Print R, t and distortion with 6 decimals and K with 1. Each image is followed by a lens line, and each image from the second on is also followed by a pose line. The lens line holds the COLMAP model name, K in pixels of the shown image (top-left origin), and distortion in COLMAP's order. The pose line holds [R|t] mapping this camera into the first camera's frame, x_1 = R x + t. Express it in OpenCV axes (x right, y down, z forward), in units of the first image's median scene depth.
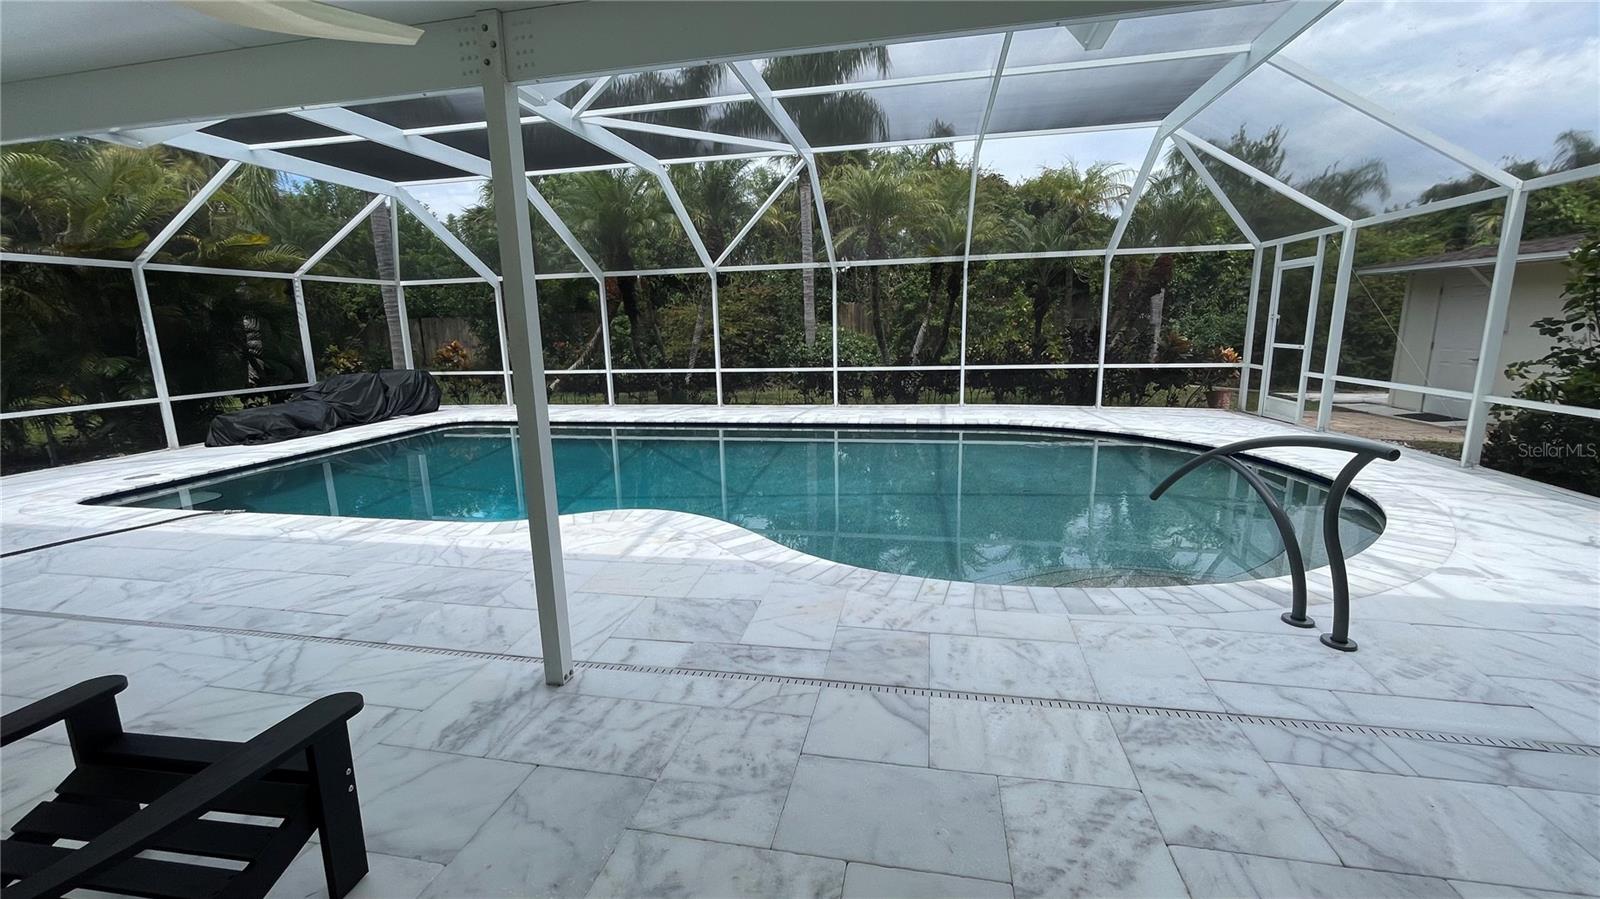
lens RADIAL K [[644.7, 0, 796.1], [0, 644.7, 451.9], [0, 0, 1]] dist [-0.001468, 0.000555]
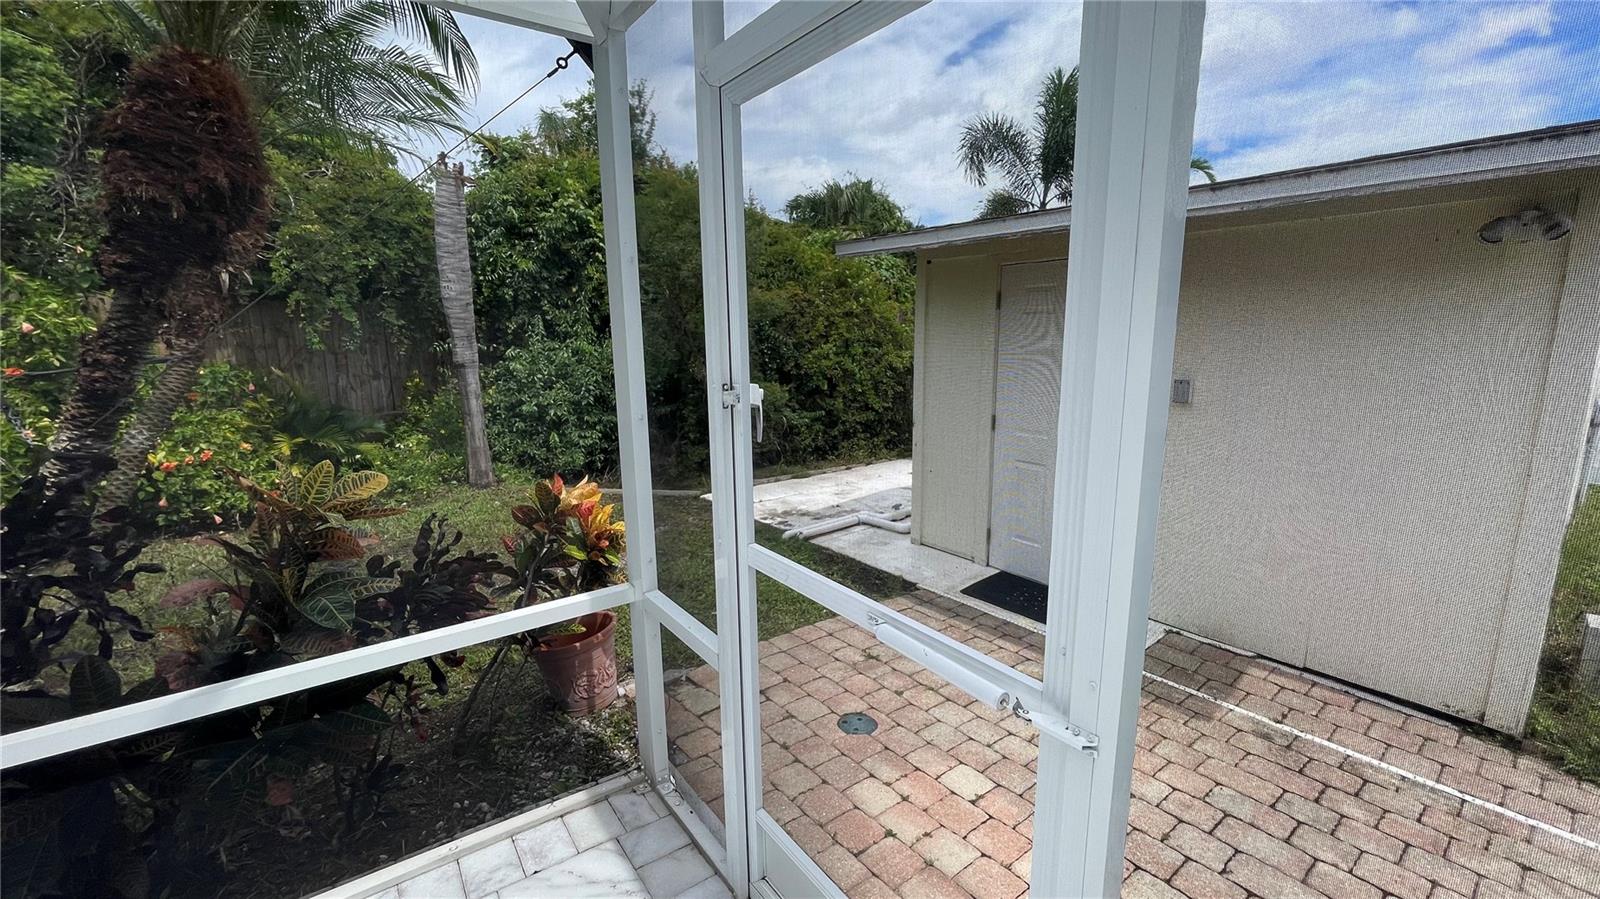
lens RADIAL K [[644.7, 0, 796.1], [0, 644.7, 451.9], [0, 0, 1]] dist [-0.001468, 0.000555]
pose [[0.683599, -0.122472, 0.719509, 0.367678], [0.140076, 0.989510, 0.035345, -0.114875], [-0.716290, 0.076625, 0.693583, 0.505945]]
